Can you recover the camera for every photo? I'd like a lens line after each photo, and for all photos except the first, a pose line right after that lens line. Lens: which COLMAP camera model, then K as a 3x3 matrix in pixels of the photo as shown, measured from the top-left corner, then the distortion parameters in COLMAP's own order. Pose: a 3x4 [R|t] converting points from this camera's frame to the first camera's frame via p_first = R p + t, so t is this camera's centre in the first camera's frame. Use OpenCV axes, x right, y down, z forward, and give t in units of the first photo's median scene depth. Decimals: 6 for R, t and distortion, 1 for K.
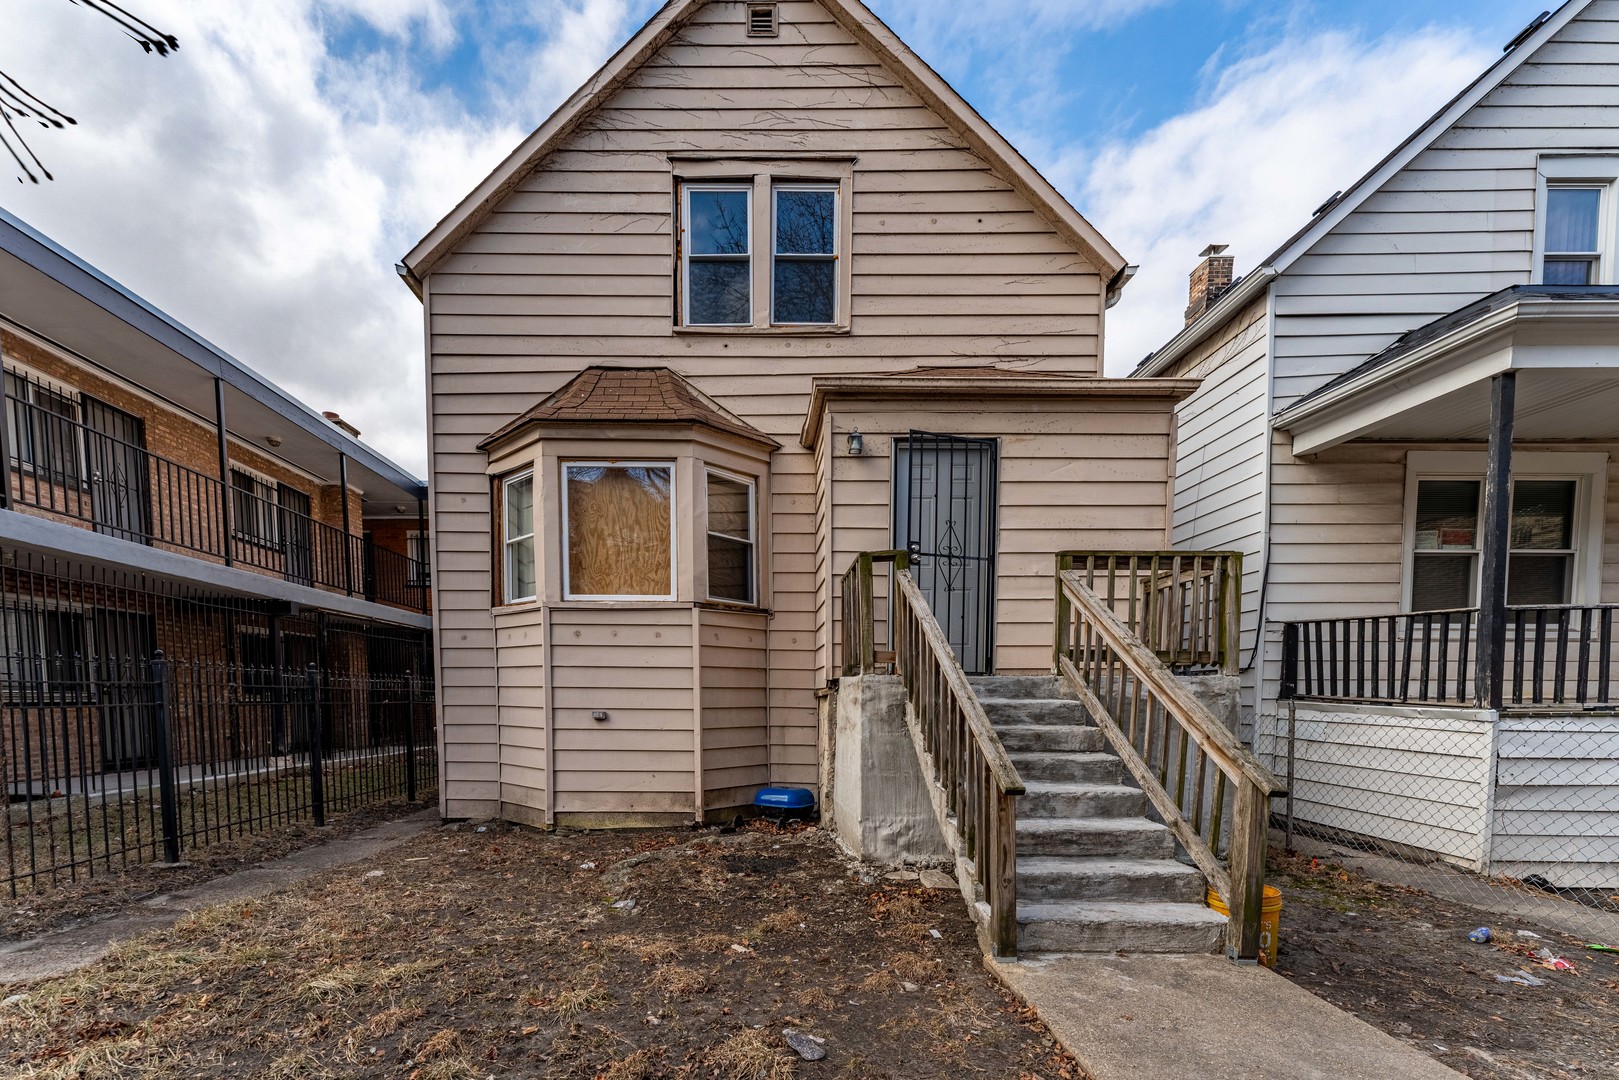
lens RADIAL K [[729.6, 0, 809.4], [0, 729.6, 666.2], [0, 0, 1]] dist [-0.000103, -0.000062]
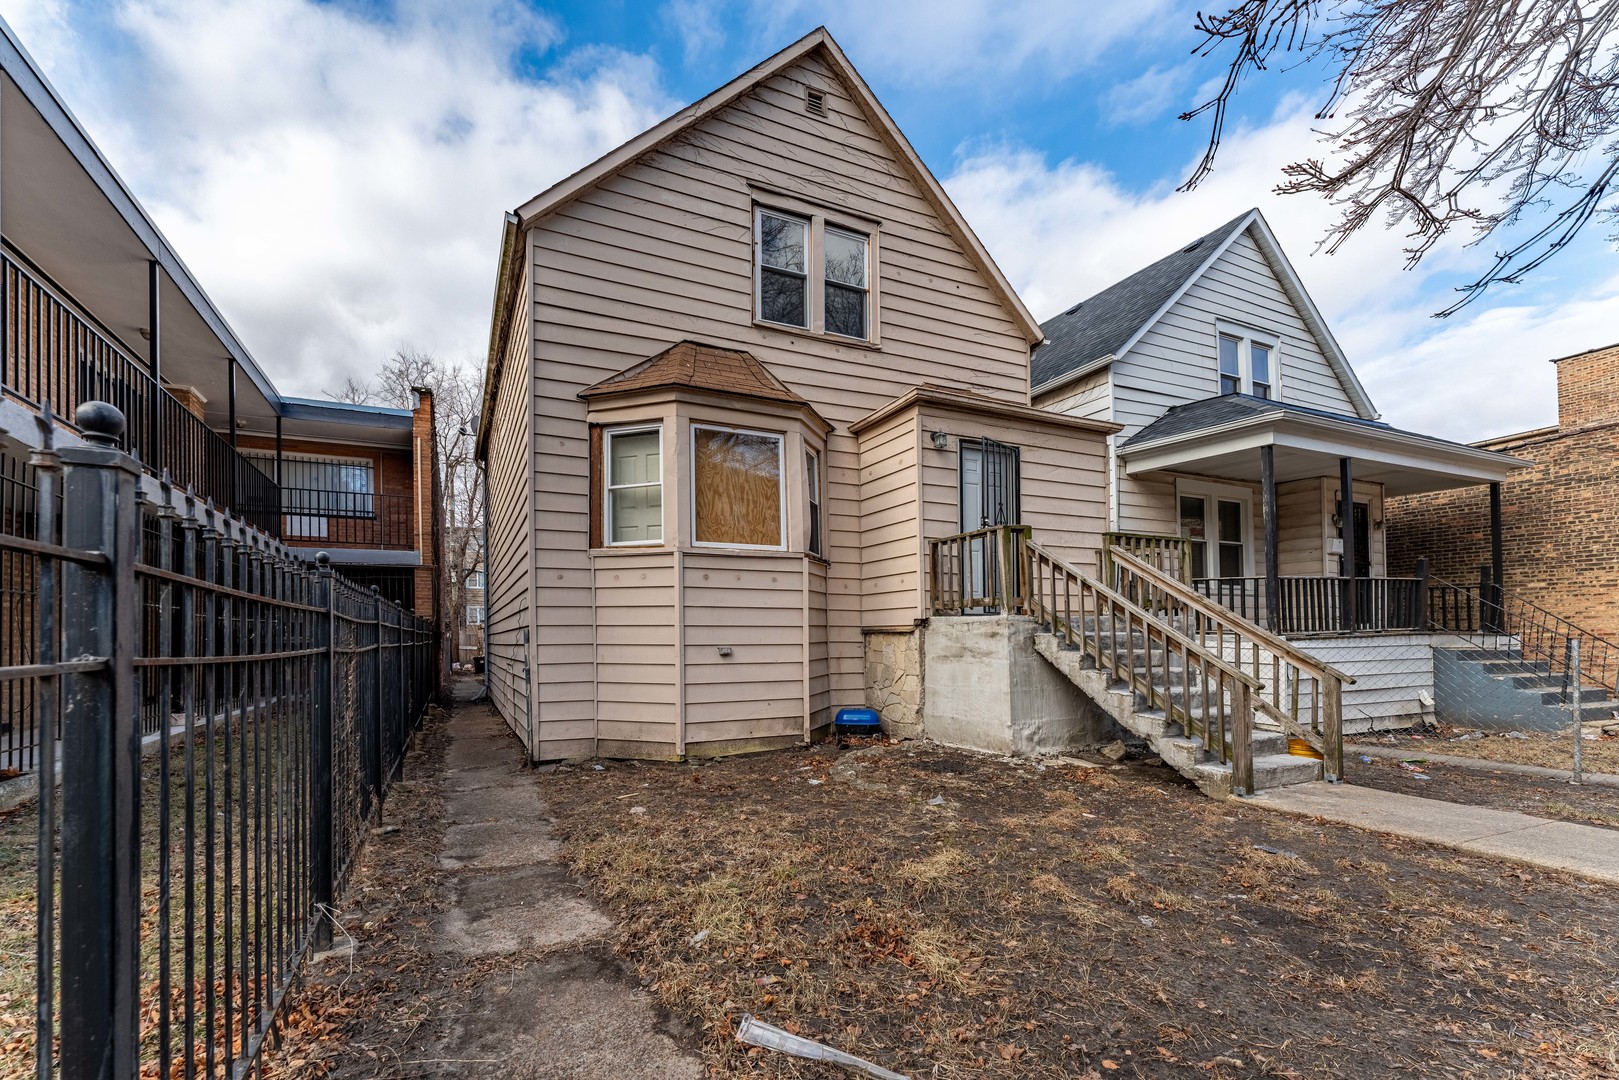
lens RADIAL K [[656.4, 0, 799.6], [0, 656.4, 545.7], [0, 0, 1]] dist [-0.001027, 0.000025]
pose [[0.910081, 0.045868, 0.411884, -0.582064], [-0.007597, 0.995536, -0.094078, 0.000720], [-0.414360, 0.082489, 0.906367, 0.033368]]
